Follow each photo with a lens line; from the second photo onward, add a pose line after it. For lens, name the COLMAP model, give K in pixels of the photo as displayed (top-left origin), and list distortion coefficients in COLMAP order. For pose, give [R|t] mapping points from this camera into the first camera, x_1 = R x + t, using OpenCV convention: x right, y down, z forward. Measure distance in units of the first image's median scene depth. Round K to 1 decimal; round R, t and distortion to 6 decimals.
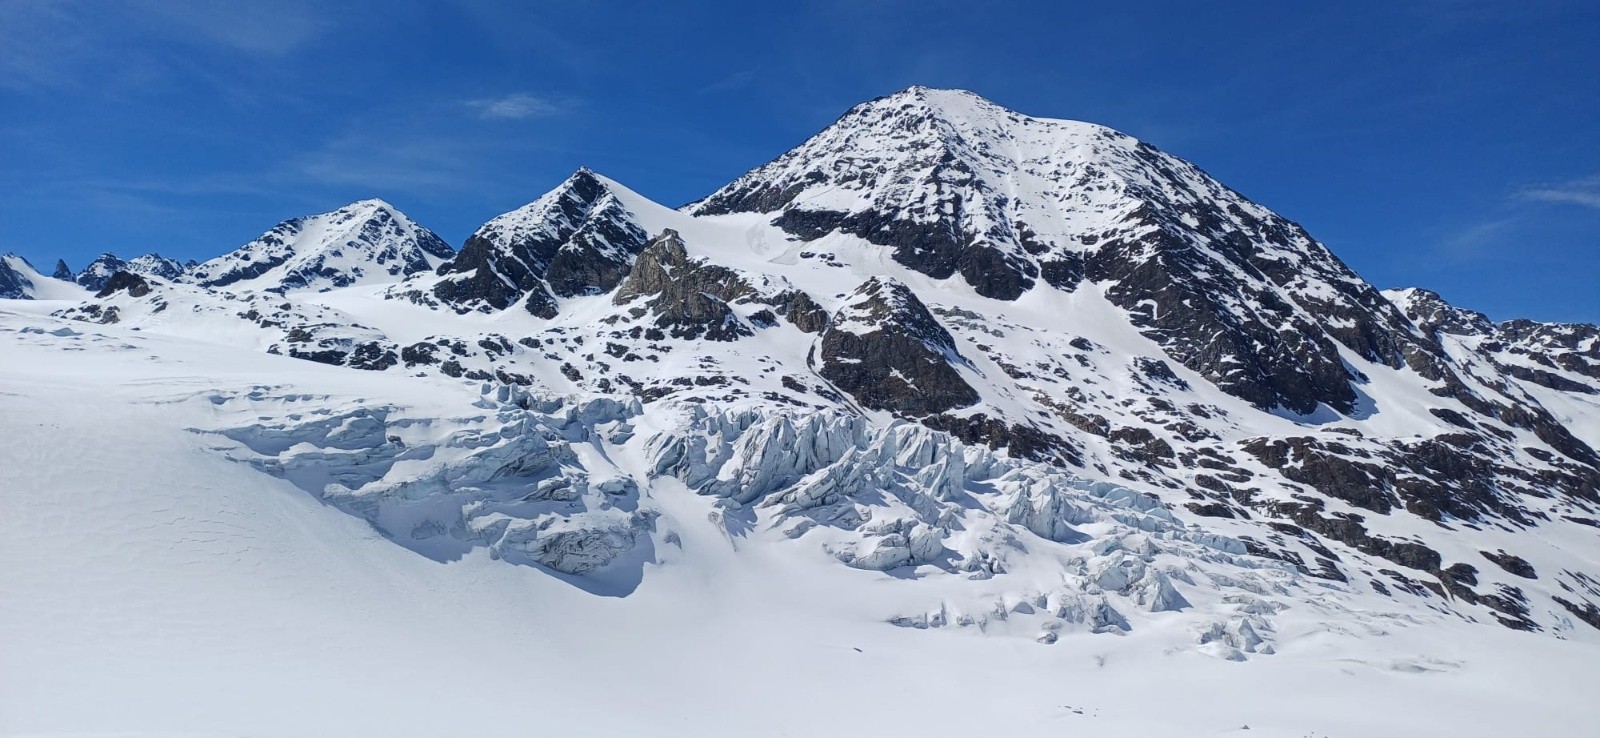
lens RADIAL K [[1139.8, 0, 802.7], [0, 1139.8, 338.2], [0, 0, 1]] dist [0.093291, -0.116749]
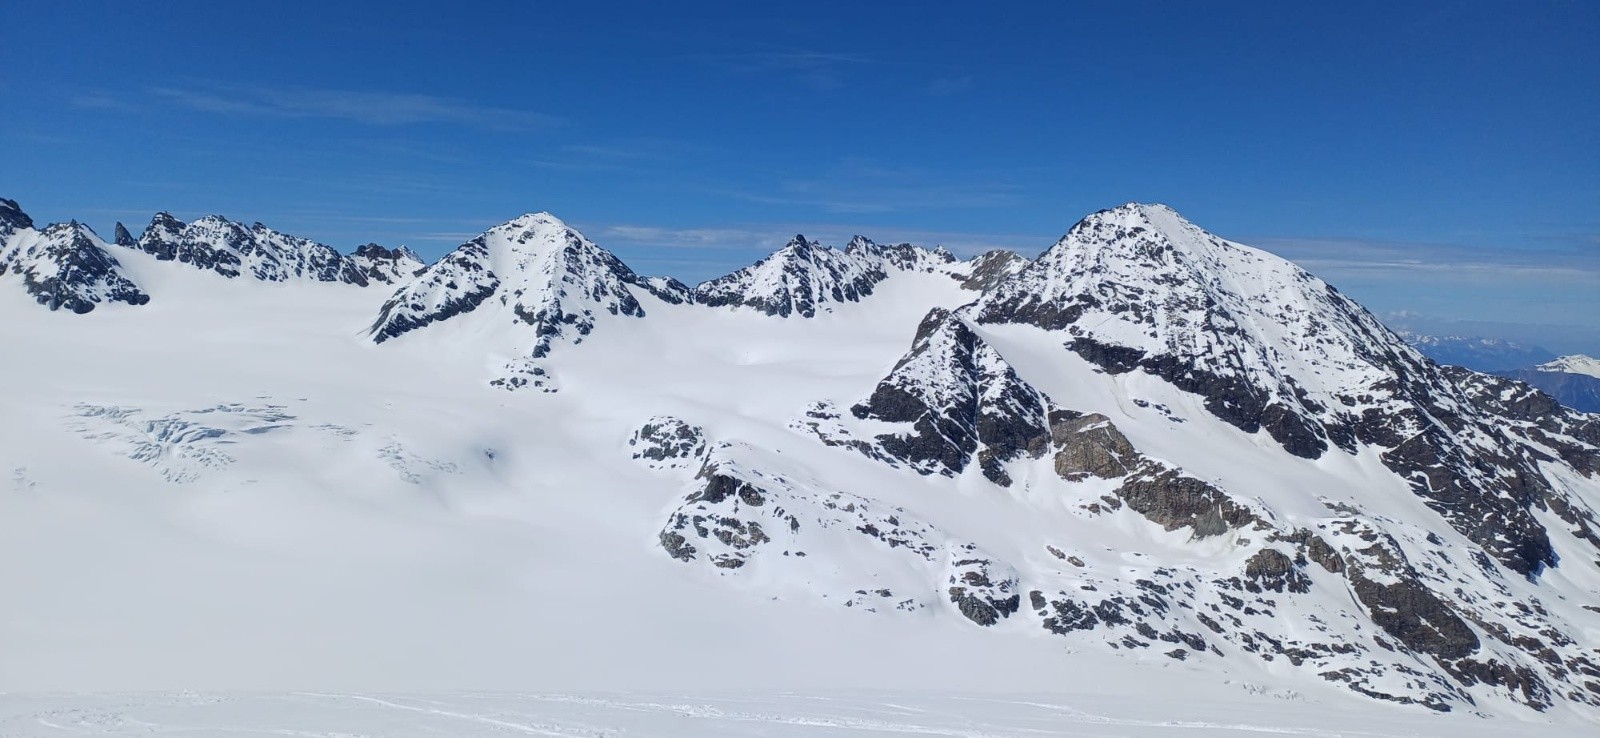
lens RADIAL K [[1113.8, 0, 820.5], [0, 1113.8, 337.5], [0, 0, 1]] dist [0.091472, -0.107646]
pose [[0.959302, 0.020700, 0.281624, -0.664107], [-0.071464, 0.982641, 0.171203, -0.321061], [-0.273191, -0.184361, 0.944128, -0.040655]]
